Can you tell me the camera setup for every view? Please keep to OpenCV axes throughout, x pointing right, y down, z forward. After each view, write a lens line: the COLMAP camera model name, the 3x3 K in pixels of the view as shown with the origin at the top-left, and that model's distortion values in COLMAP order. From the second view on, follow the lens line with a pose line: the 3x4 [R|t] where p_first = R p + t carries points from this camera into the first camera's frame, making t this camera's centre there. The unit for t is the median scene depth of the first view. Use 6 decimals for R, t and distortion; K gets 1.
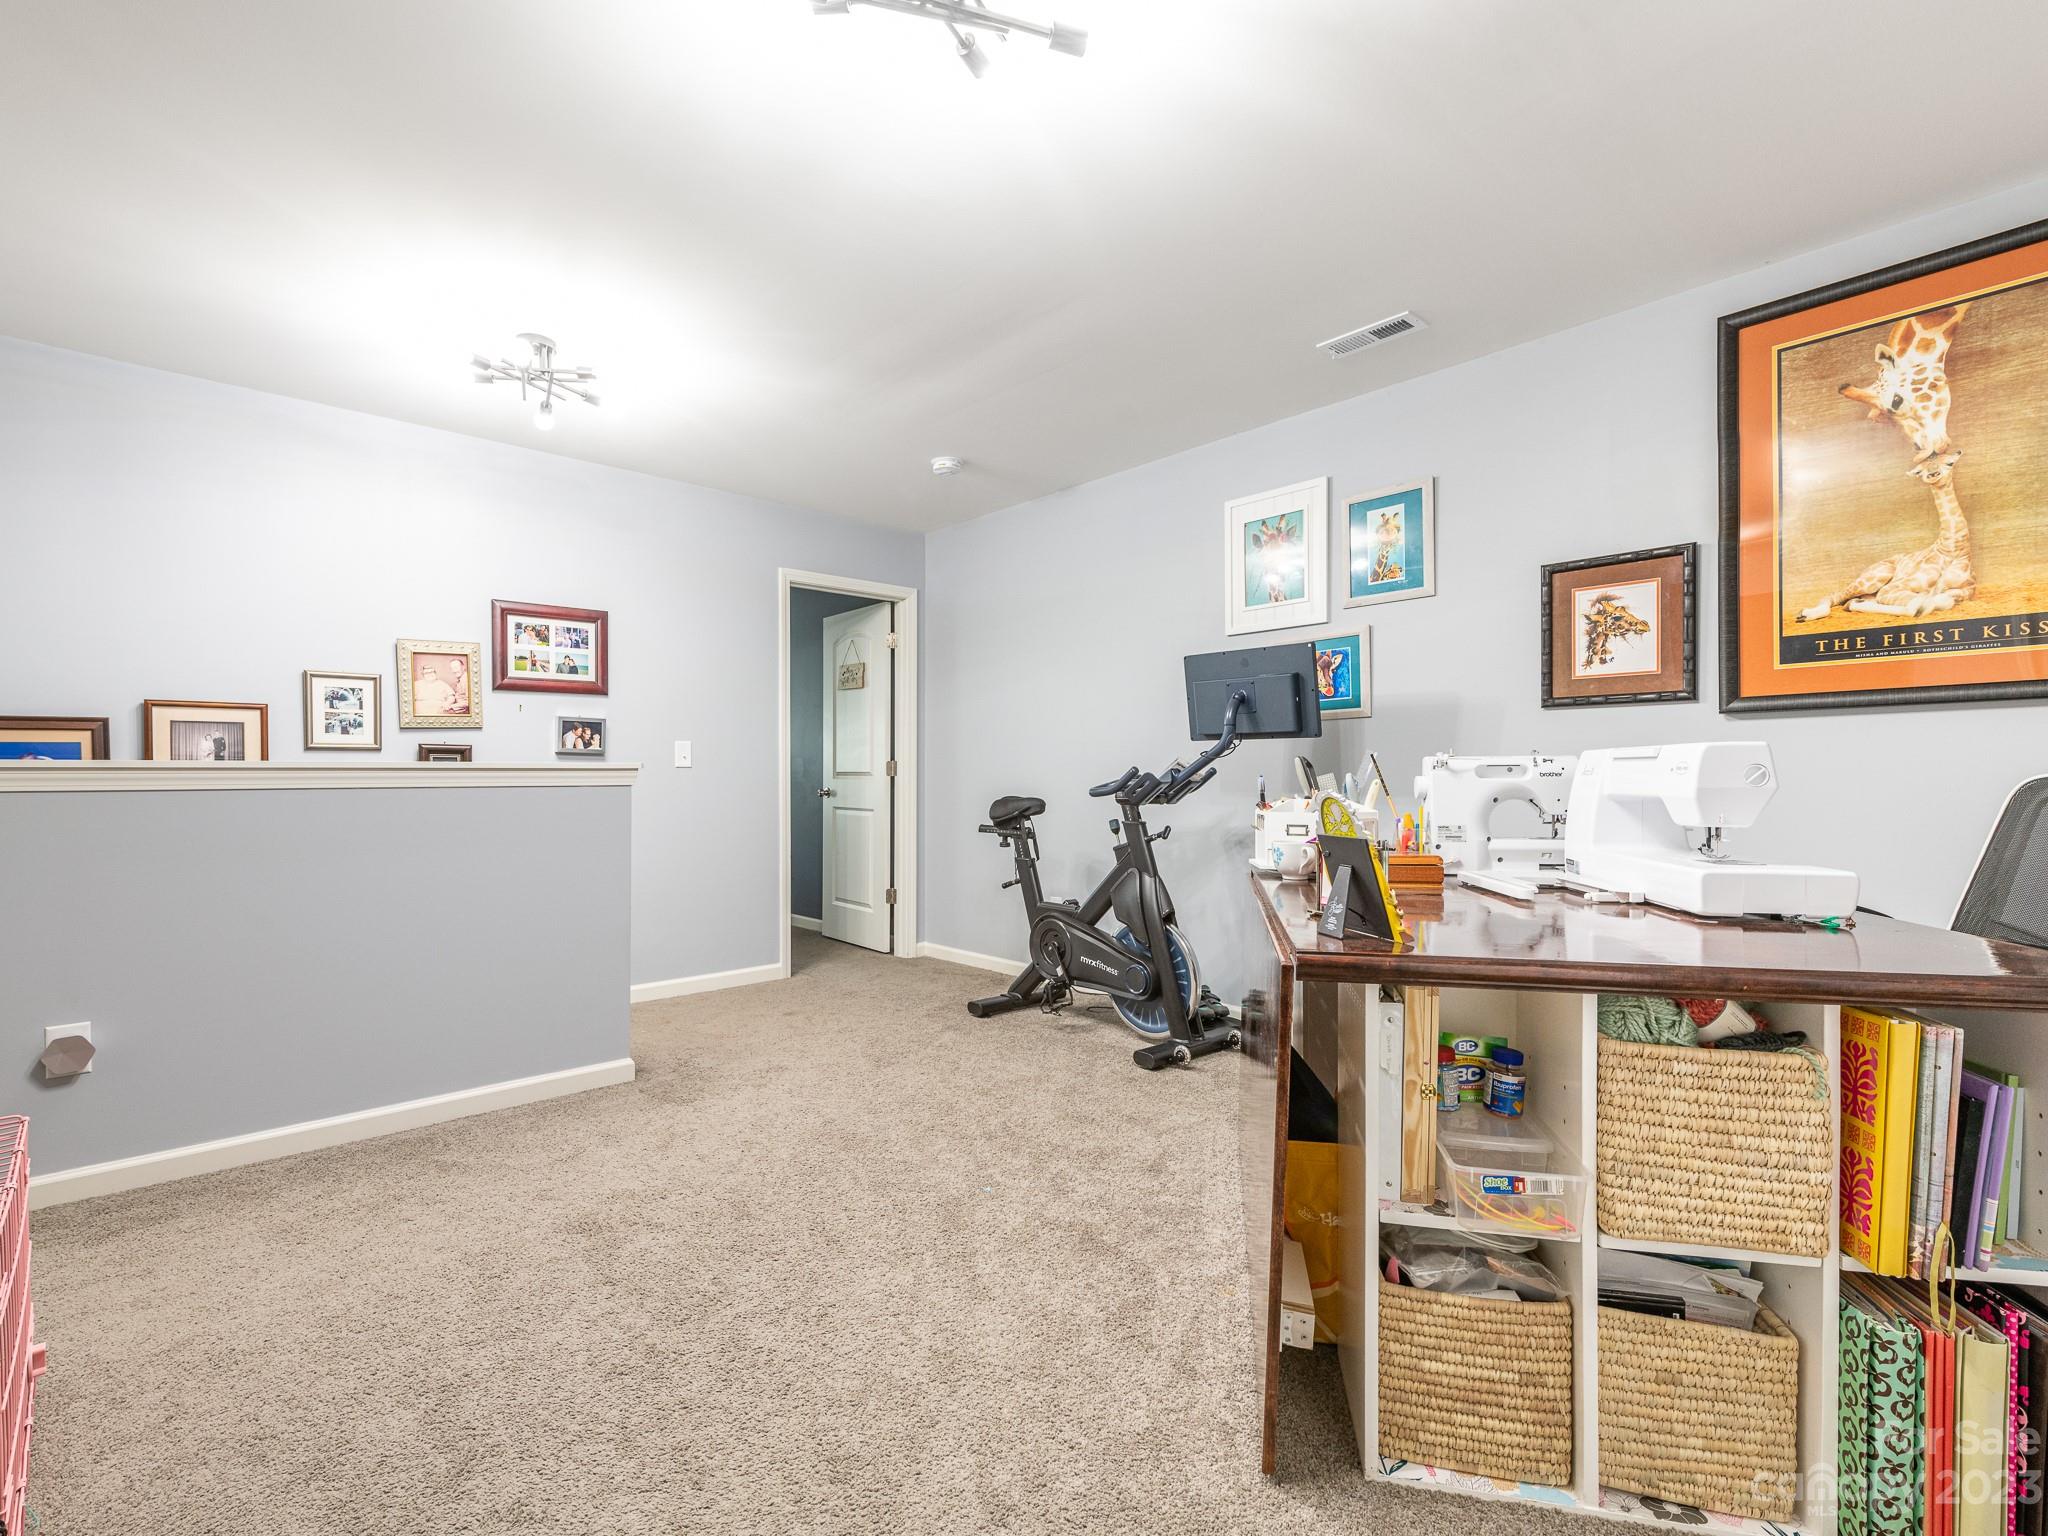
lens RADIAL K [[914.7, 0, 1016.5], [0, 914.7, 785.4], [0, 0, 1]] dist [0.019836, 0.000080]
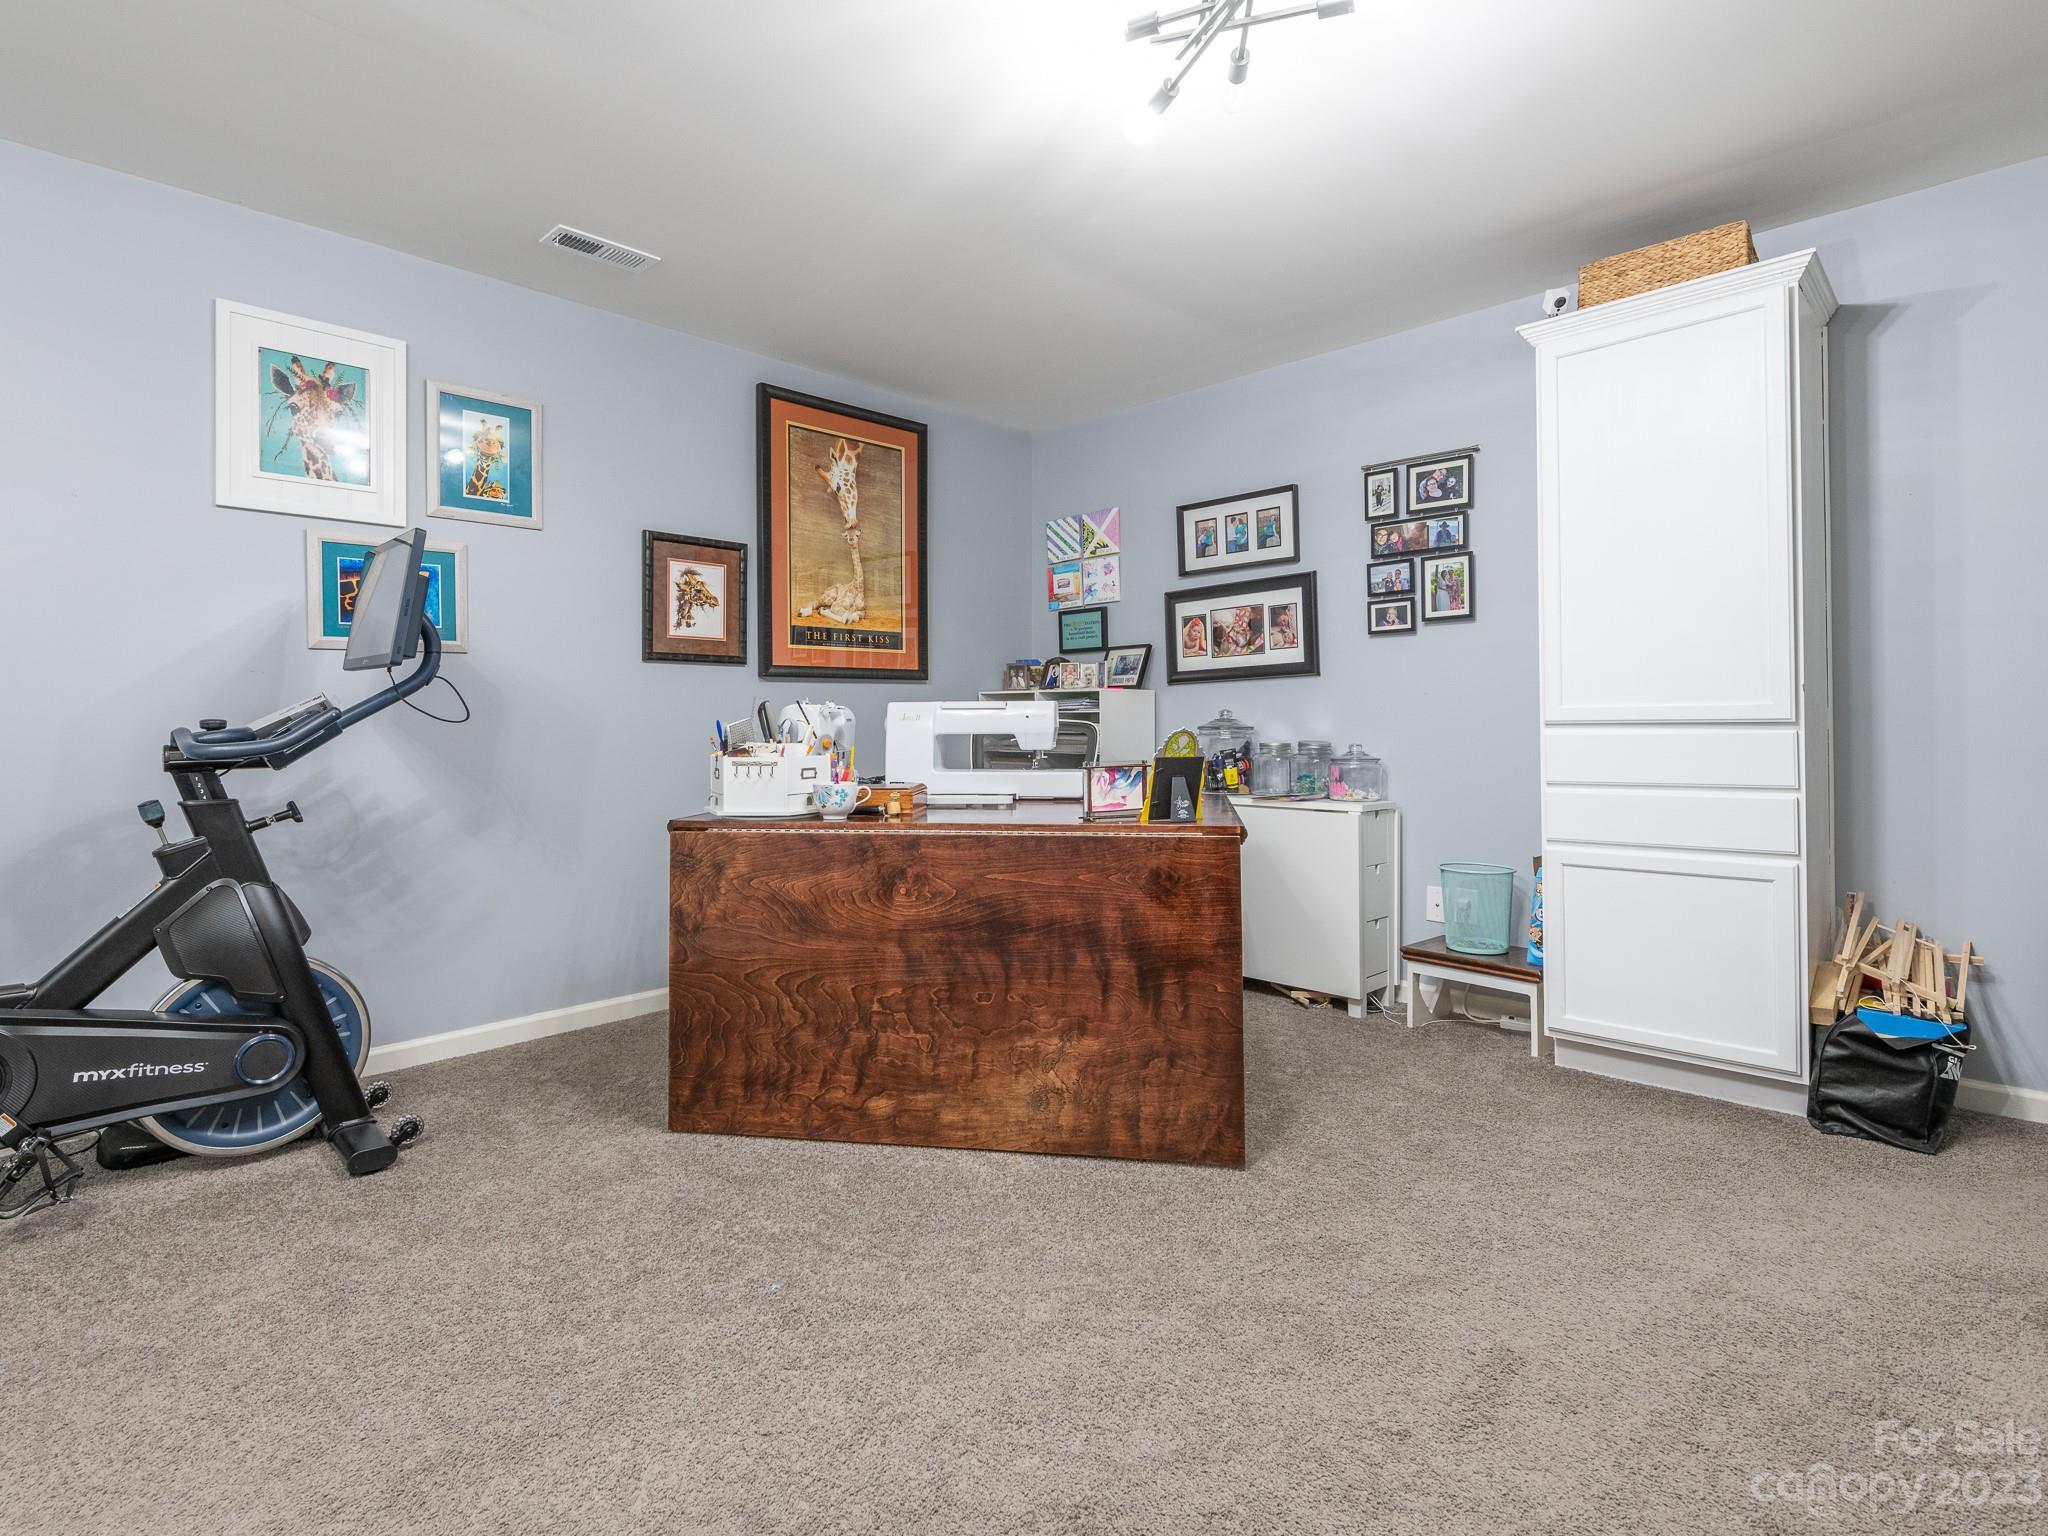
lens RADIAL K [[1060.3, 0, 1002.3], [0, 1060.3, 749.1], [0, 0, 1]] dist [0.014725, -0.001675]
pose [[-0.031865, -0.025980, 0.999154, -0.731439], [0.014793, 0.999540, 0.026461, -0.006495], [-0.999383, 0.015624, -0.031466, 0.641644]]
